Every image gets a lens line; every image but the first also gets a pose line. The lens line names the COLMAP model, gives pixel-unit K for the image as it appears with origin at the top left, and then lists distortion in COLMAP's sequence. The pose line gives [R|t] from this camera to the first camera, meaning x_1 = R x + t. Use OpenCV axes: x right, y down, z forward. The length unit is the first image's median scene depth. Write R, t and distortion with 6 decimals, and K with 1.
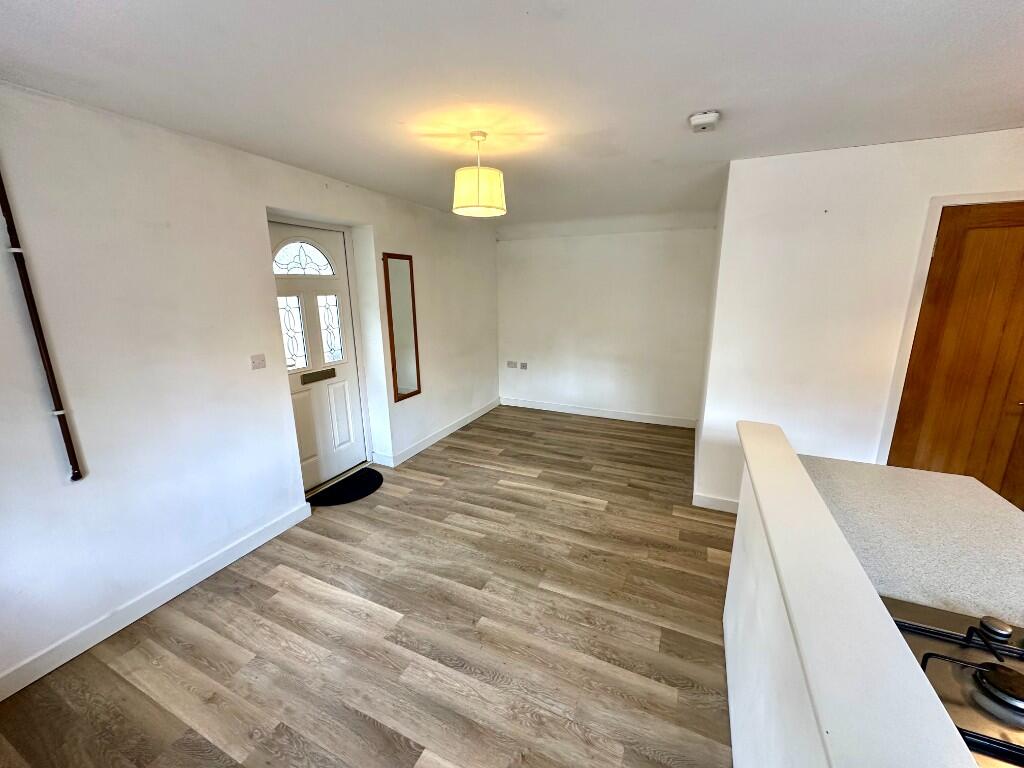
lens RADIAL K [[408.7, 0, 511.2], [0, 408.7, 383.5], [0, 0, 1]] dist [-0.001555, 0.000654]
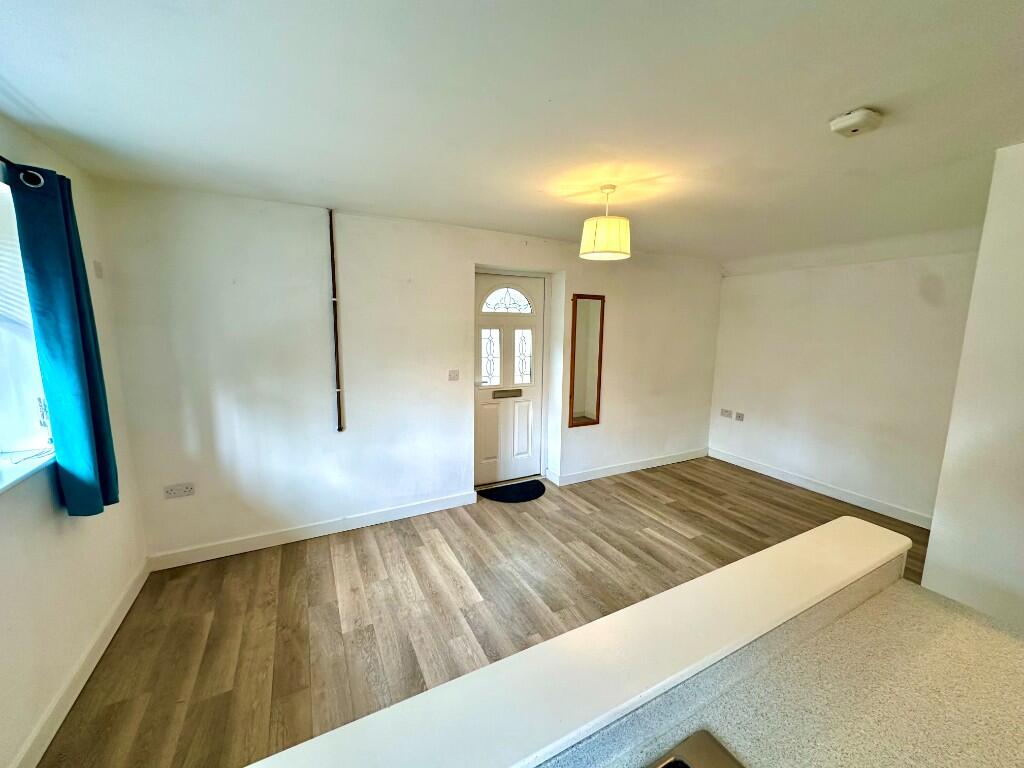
lens RADIAL K [[408.7, 0, 512.1], [0, 408.7, 383.6], [0, 0, 1]] dist [-0.001555, 0.000654]
pose [[0.786381, 0.109079, -0.608035, 0.302838], [-0.161660, 0.986323, -0.032135, -0.011920], [0.596213, 0.123565, 0.793260, 0.032848]]
